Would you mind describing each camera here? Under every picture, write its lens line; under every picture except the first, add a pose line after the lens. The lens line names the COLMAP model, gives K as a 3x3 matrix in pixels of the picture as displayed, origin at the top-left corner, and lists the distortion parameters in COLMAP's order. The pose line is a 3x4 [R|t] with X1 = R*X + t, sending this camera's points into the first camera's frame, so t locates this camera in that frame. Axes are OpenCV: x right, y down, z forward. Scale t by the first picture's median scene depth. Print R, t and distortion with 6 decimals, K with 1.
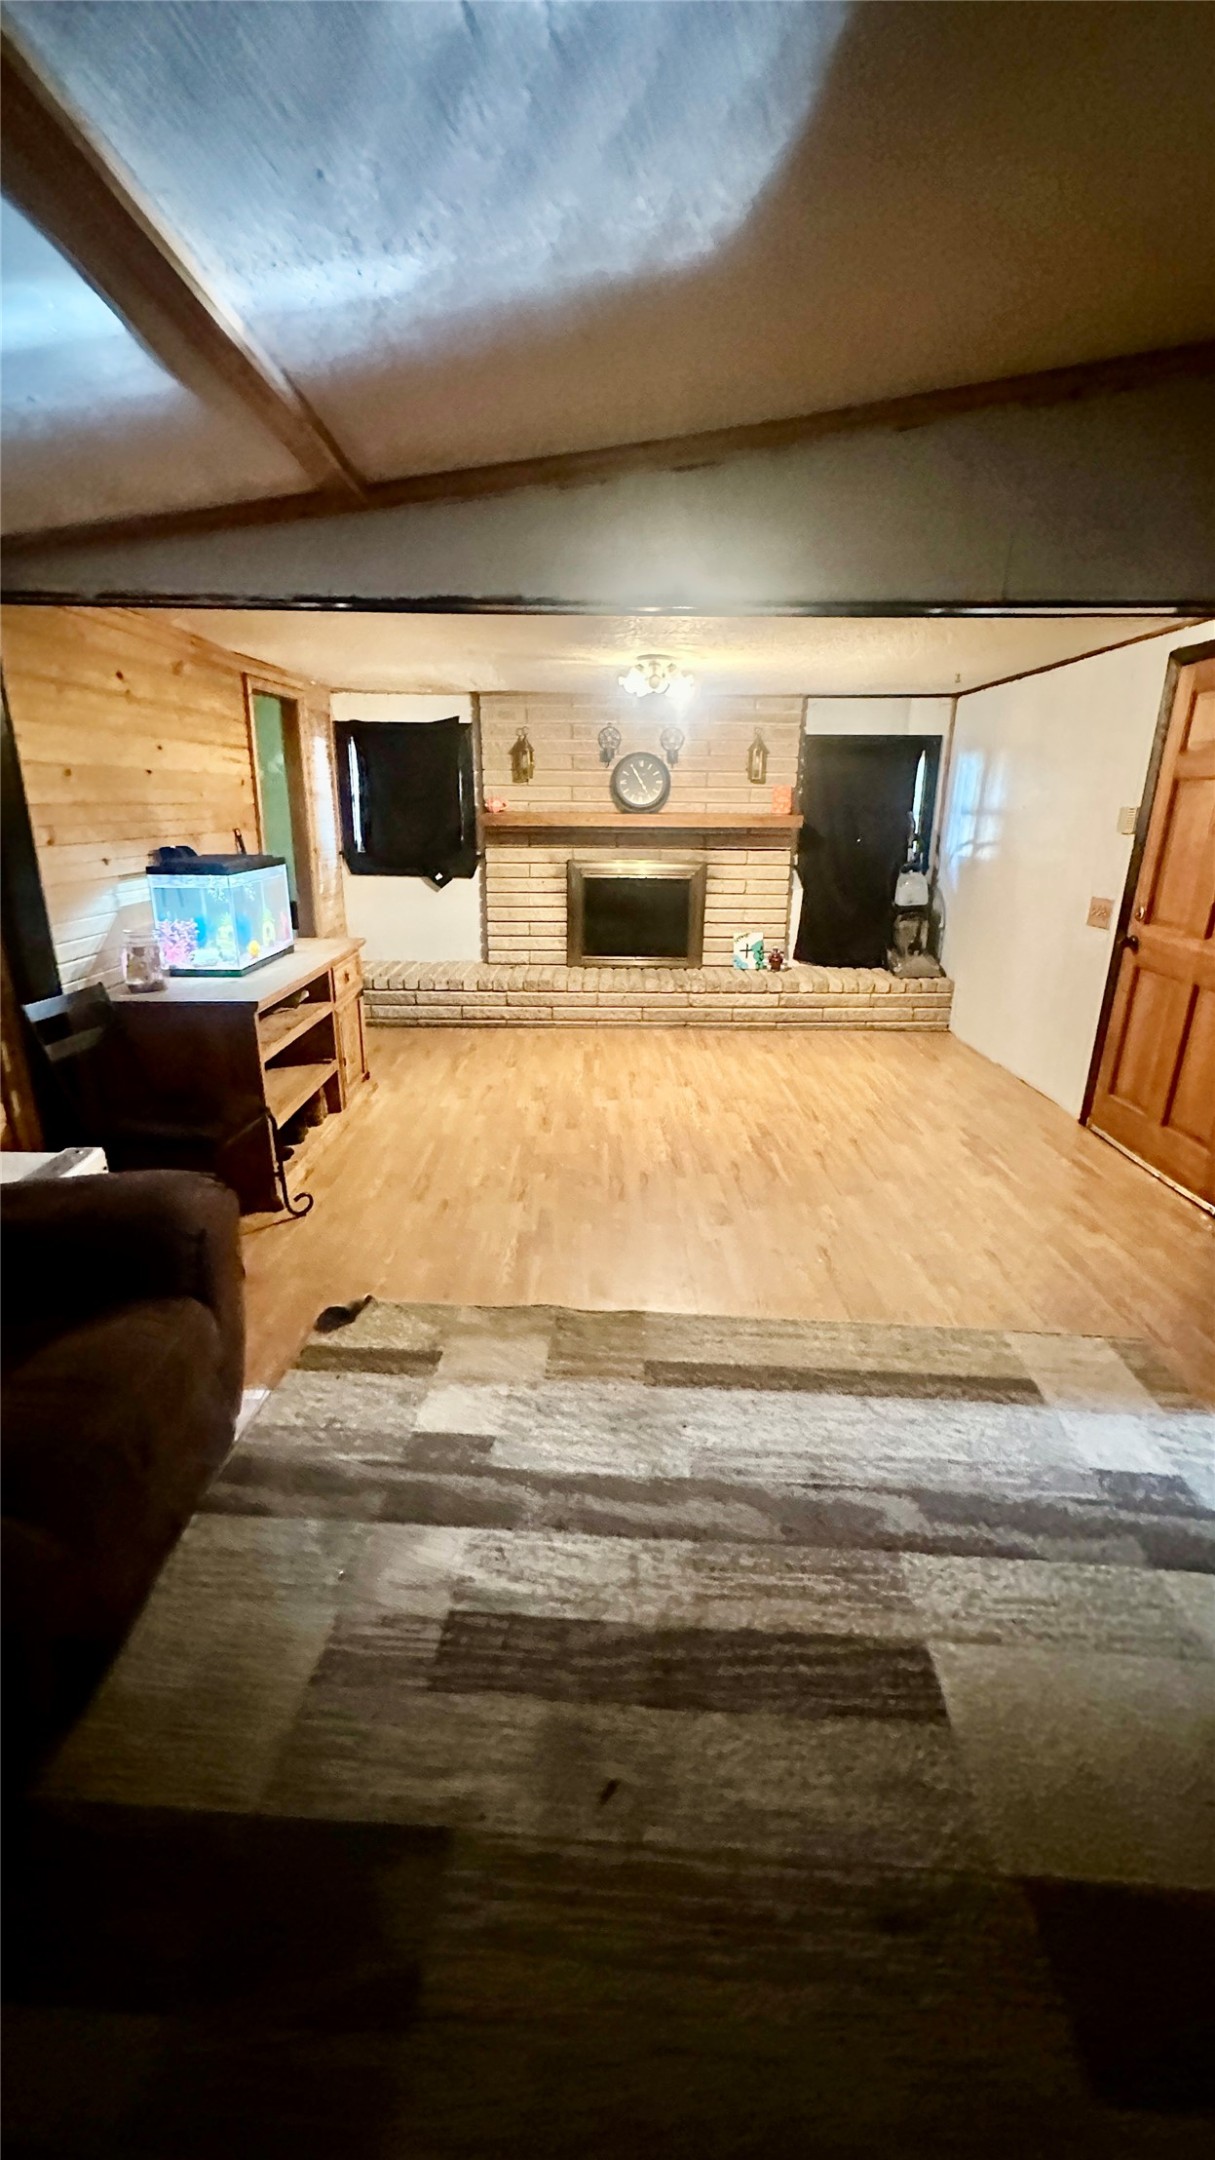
lens RADIAL K [[856.5, 0, 607.5], [0, 856.5, 1080.0], [0, 0, 1]] dist [-0.001307, -0.000076]
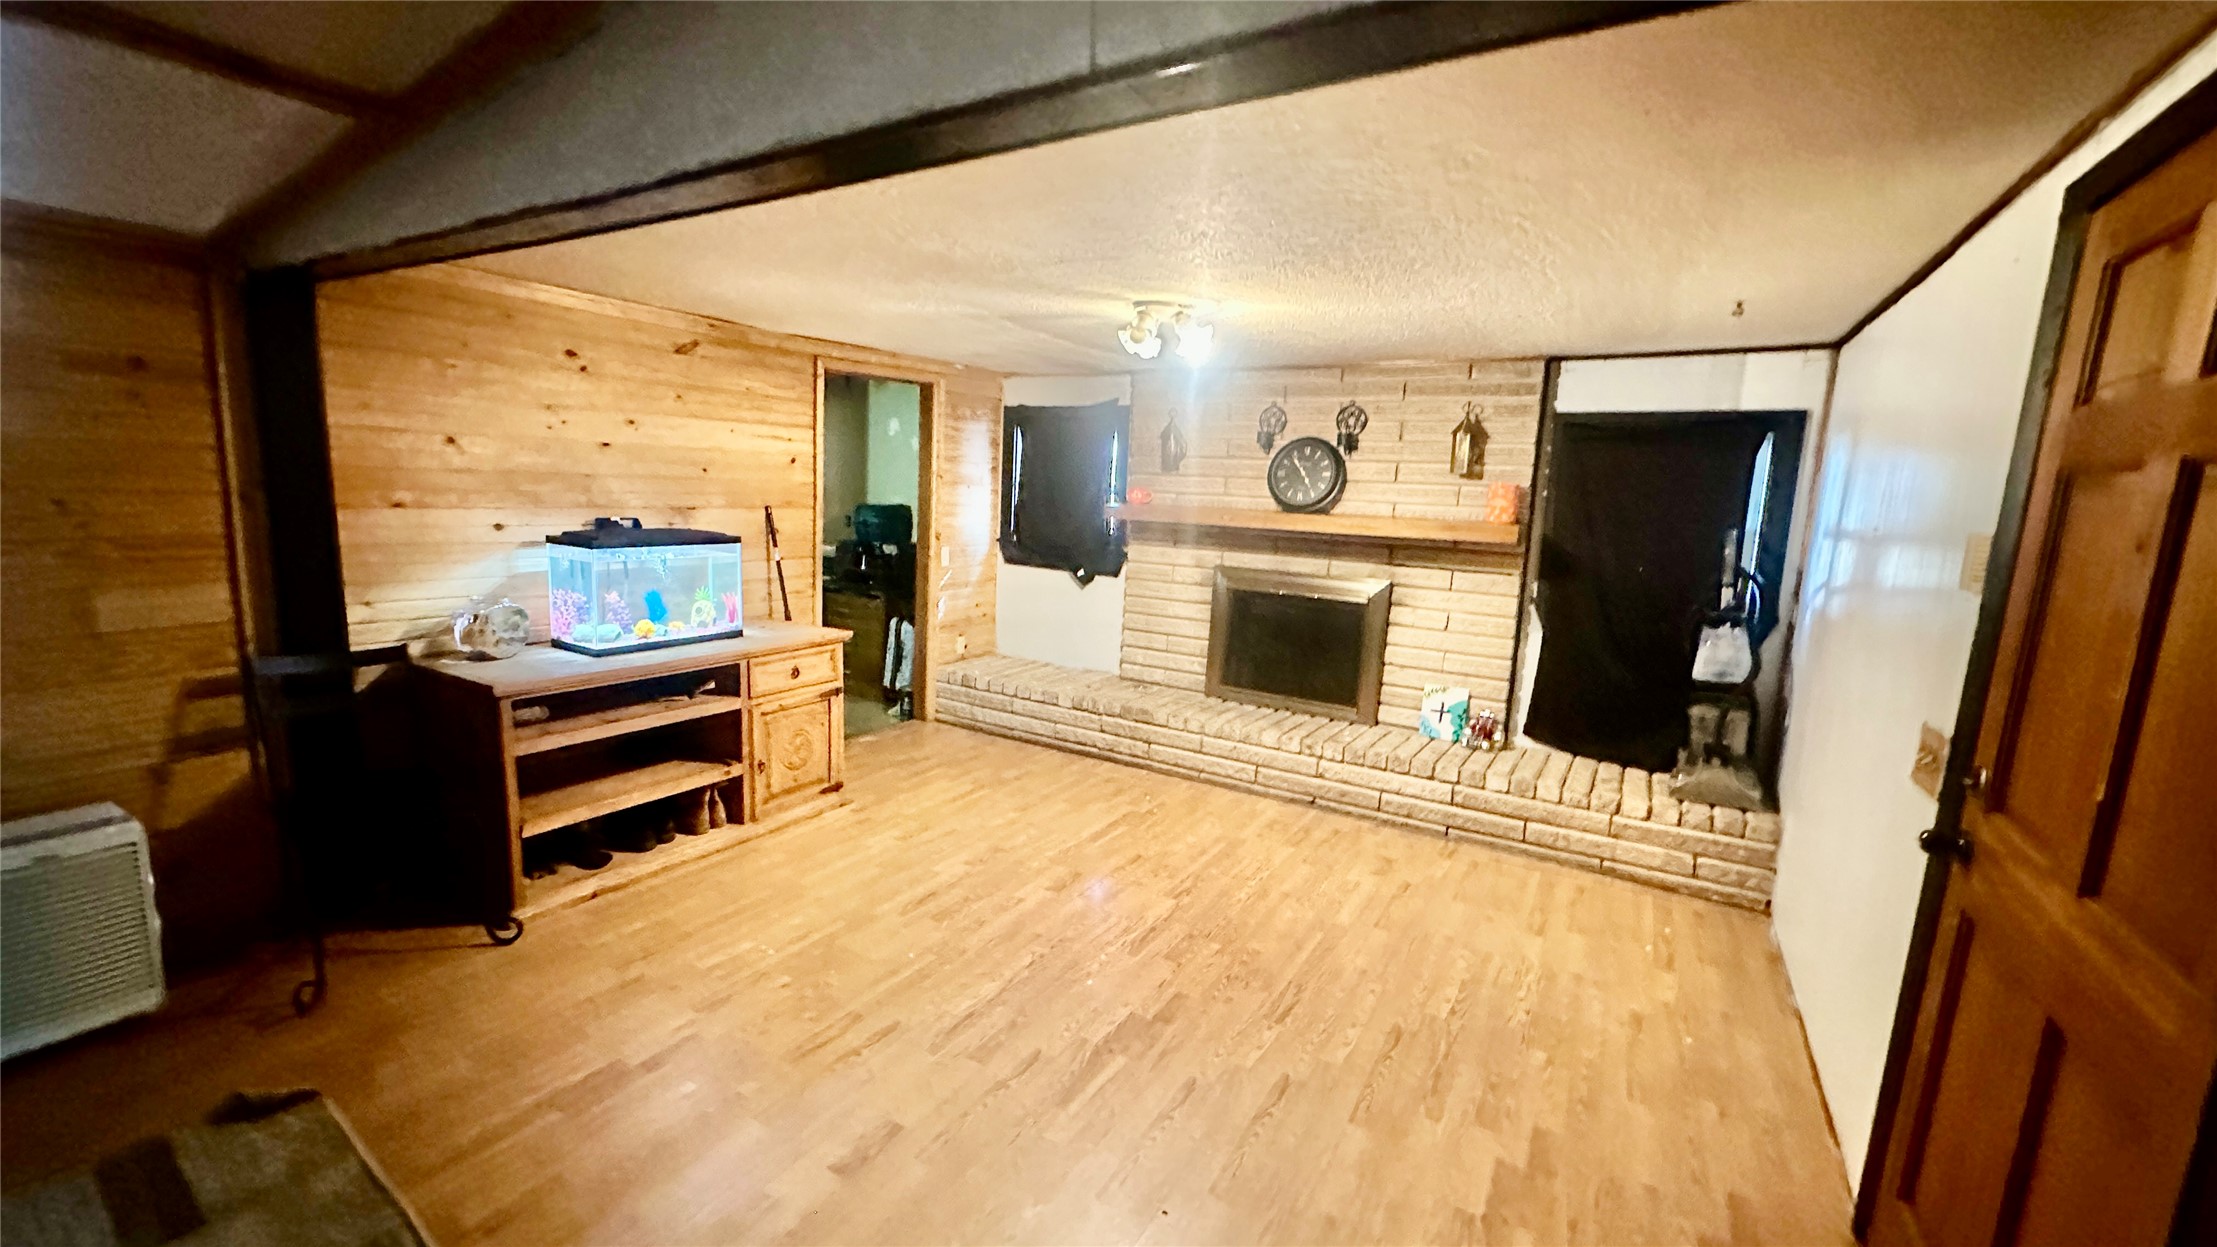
lens RADIAL K [[879.1, 0, 1108.5], [0, 879.1, 623.5], [0, 0, 1]] dist [-0.001307, -0.000076]
pose [[0.852333, 0.107314, -0.511871, 0.305063], [-0.194492, 0.973568, -0.119745, -0.088223], [0.485490, 0.201617, 0.850676, 0.270511]]
